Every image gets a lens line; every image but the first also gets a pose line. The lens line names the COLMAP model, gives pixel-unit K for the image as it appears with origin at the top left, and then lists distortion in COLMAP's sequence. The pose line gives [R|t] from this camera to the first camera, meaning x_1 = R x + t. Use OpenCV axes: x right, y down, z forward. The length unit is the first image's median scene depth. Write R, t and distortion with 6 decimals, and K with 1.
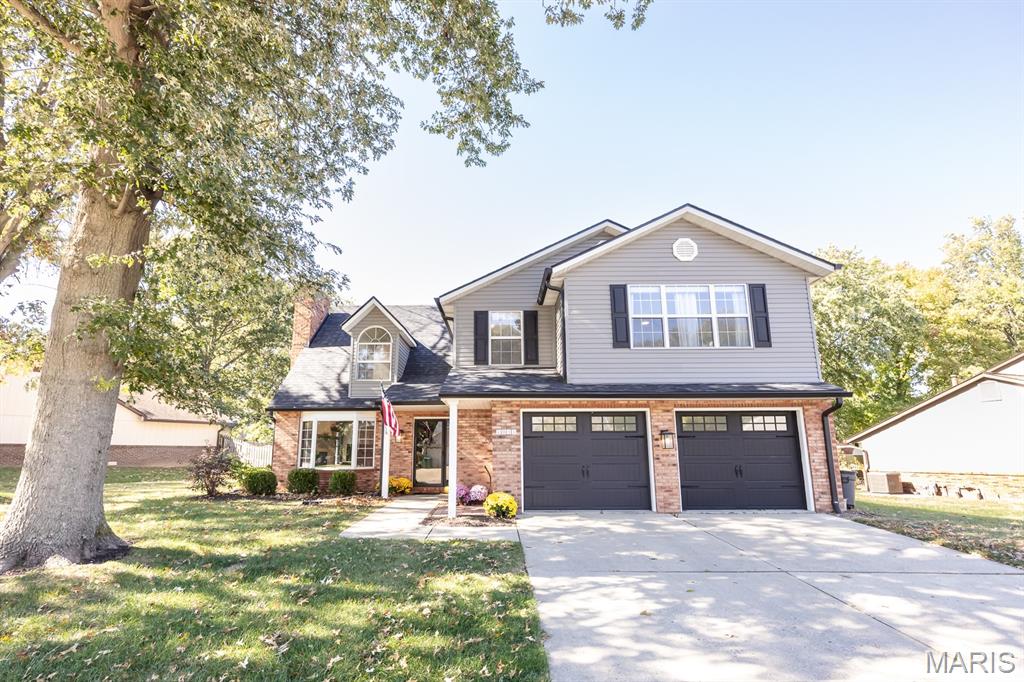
lens RADIAL K [[527.7, 0, 499.0], [0, 527.7, 337.2], [0, 0, 1]] dist [-0.001740, -0.000209]
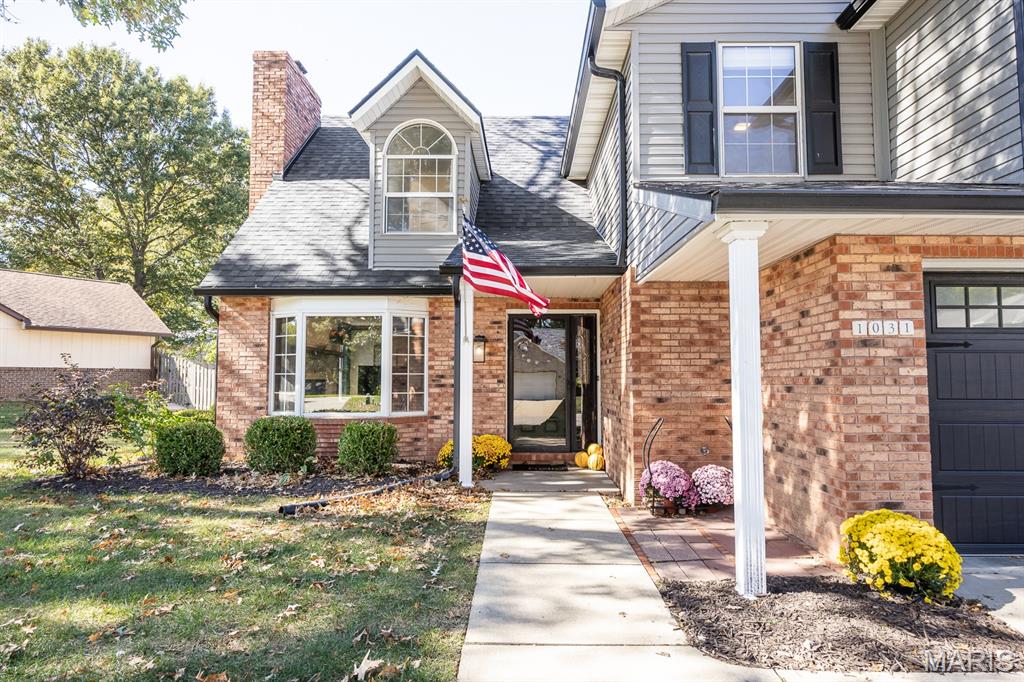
lens RADIAL K [[623.6, 0, 510.1], [0, 623.6, 322.0], [0, 0, 1]] dist [0.005019, 0.000861]
pose [[0.999978, 0.002341, -0.006187, -0.161798], [-0.001540, 0.991974, 0.126431, 0.094512], [0.006434, -0.126419, 0.991956, 0.456059]]
